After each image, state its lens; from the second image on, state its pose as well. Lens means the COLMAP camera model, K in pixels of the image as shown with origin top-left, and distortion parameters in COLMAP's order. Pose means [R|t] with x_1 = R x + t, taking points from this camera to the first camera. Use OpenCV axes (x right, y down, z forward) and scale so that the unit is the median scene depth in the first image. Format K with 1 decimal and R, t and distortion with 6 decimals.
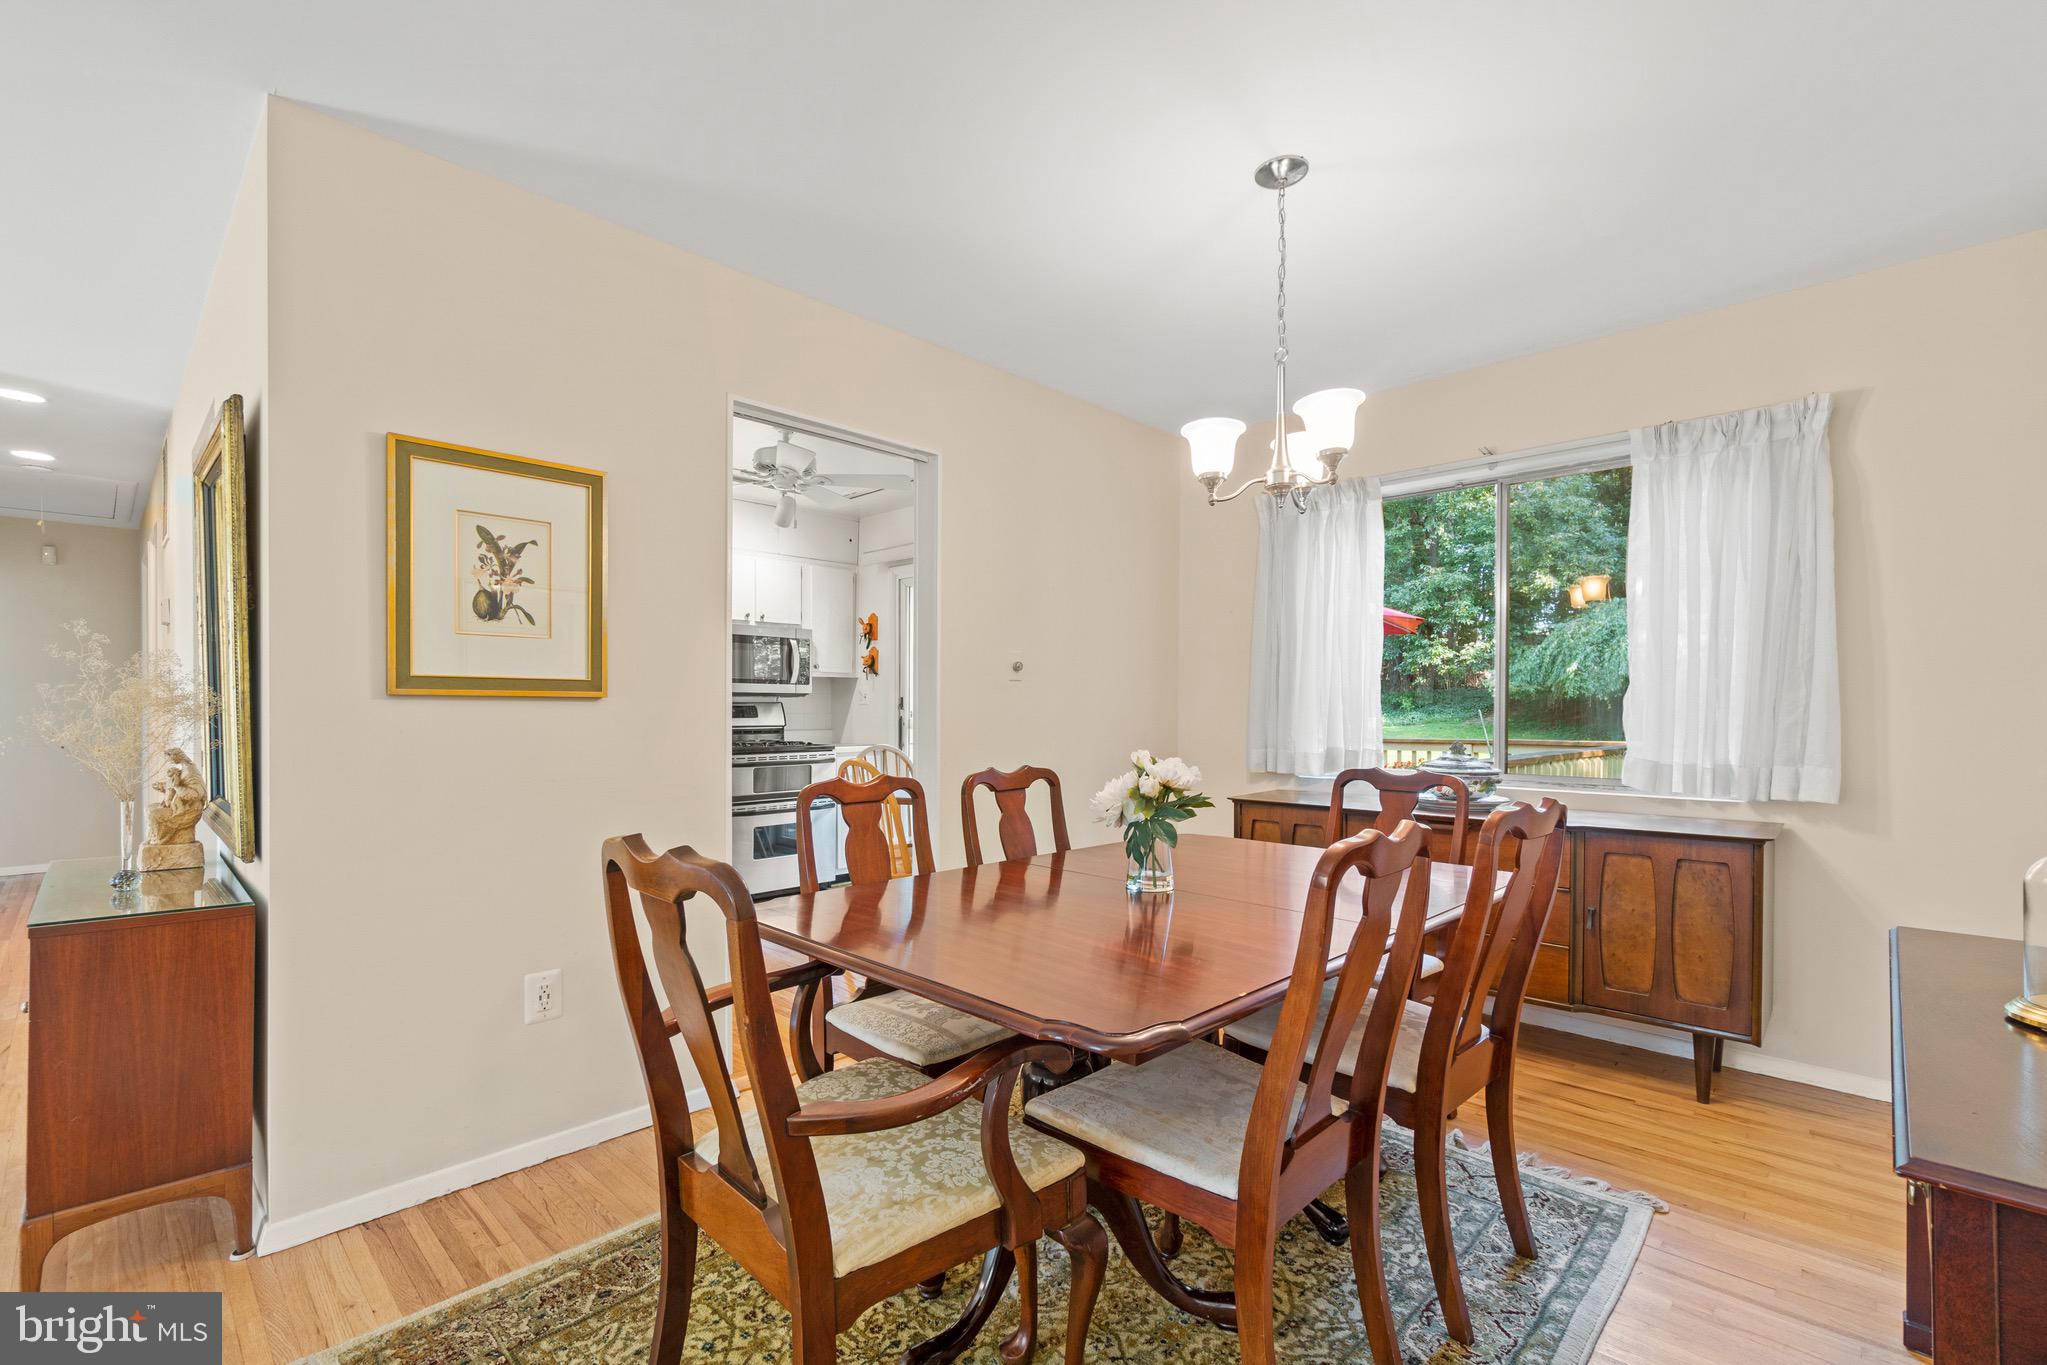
lens RADIAL K [[881.3, 0, 969.9], [0, 881.3, 721.5], [0, 0, 1]] dist [-0.001345, -0.000157]
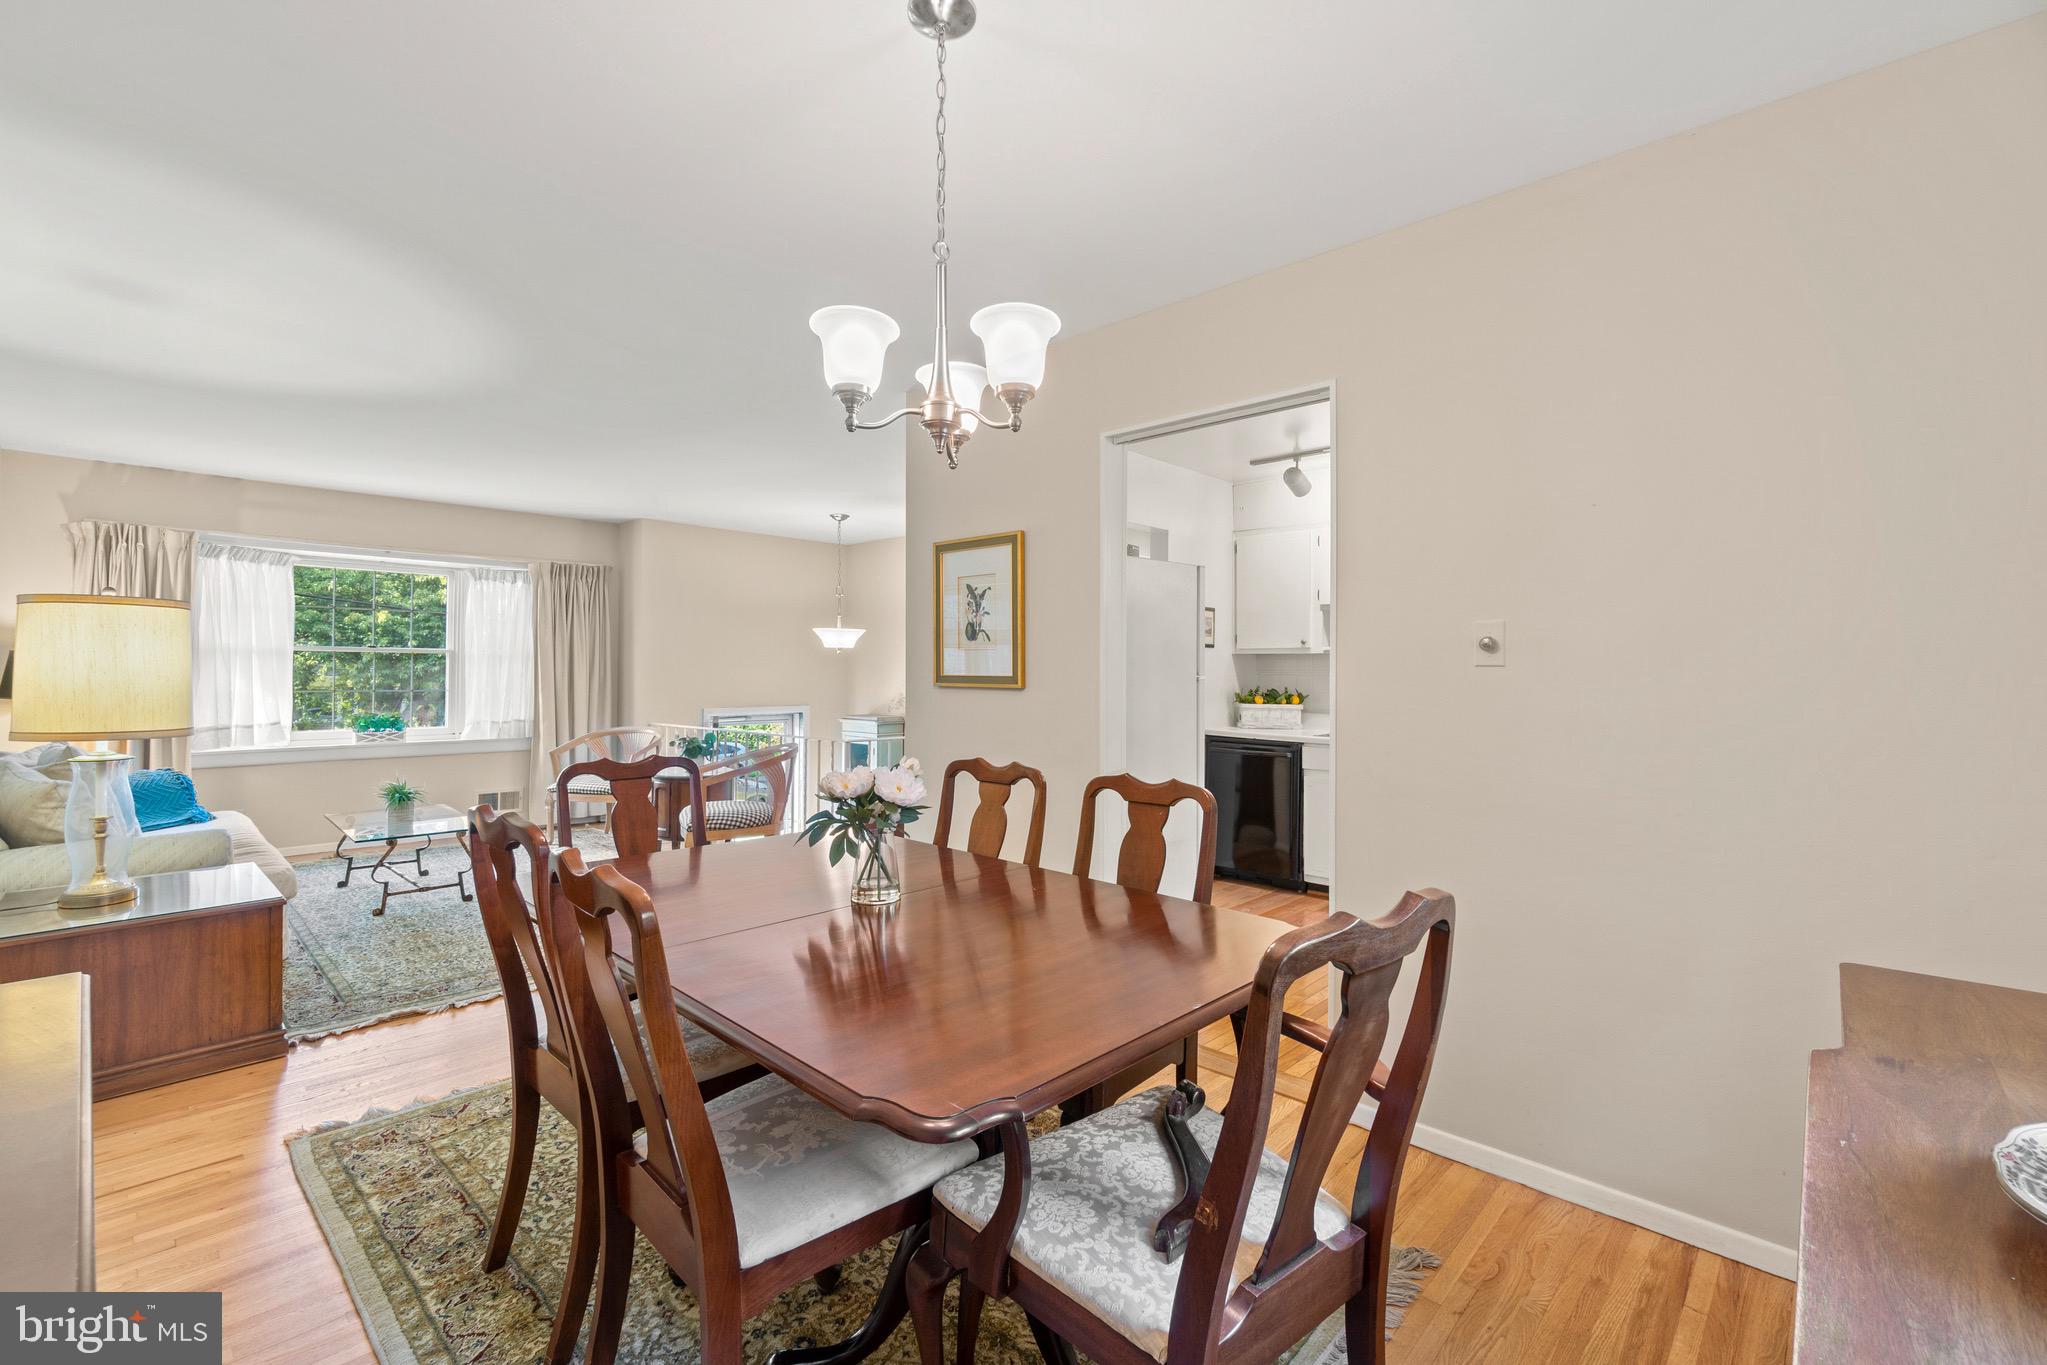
lens RADIAL K [[895.7, 0, 1009.3], [0, 895.7, 658.1], [0, 0, 1]] dist [-0.001488, -0.000187]
pose [[0.036547, -0.015239, -0.999216, 0.573806], [-0.019662, 0.999679, -0.015965, -0.029207], [0.999139, 0.020230, 0.036235, 0.518846]]
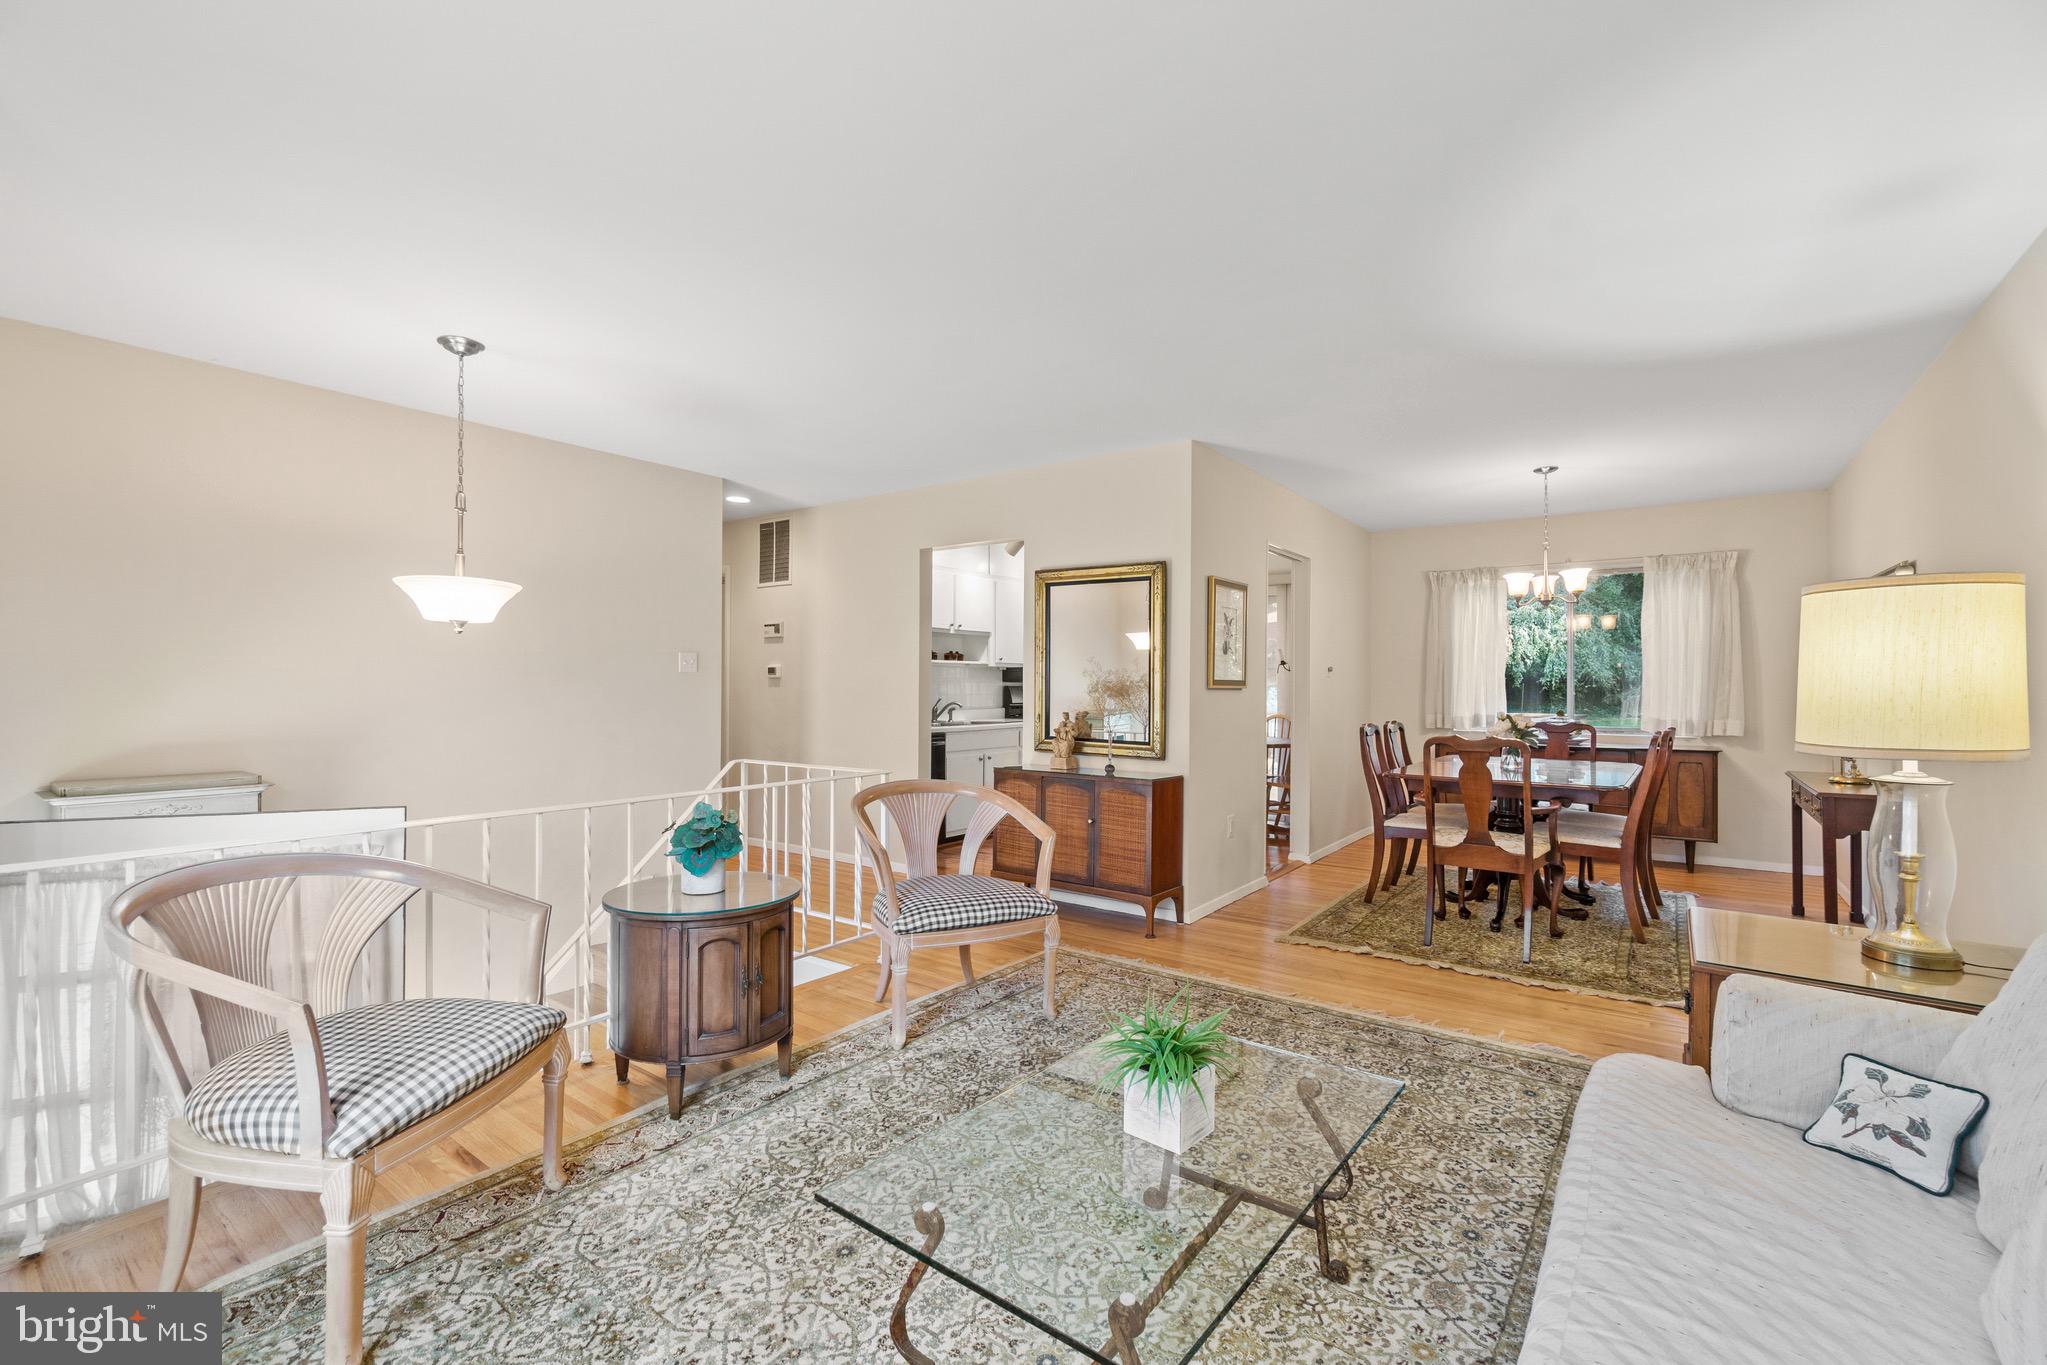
lens RADIAL K [[896.2, 0, 1000.0], [0, 896.2, 682.5], [0, 0, 1]] dist [0.008246, 0.000260]
pose [[0.988173, 0.001888, 0.153332, -0.748363], [0.001031, 0.999820, -0.018949, -0.000714], [-0.153340, 0.018883, 0.987993, -0.592801]]
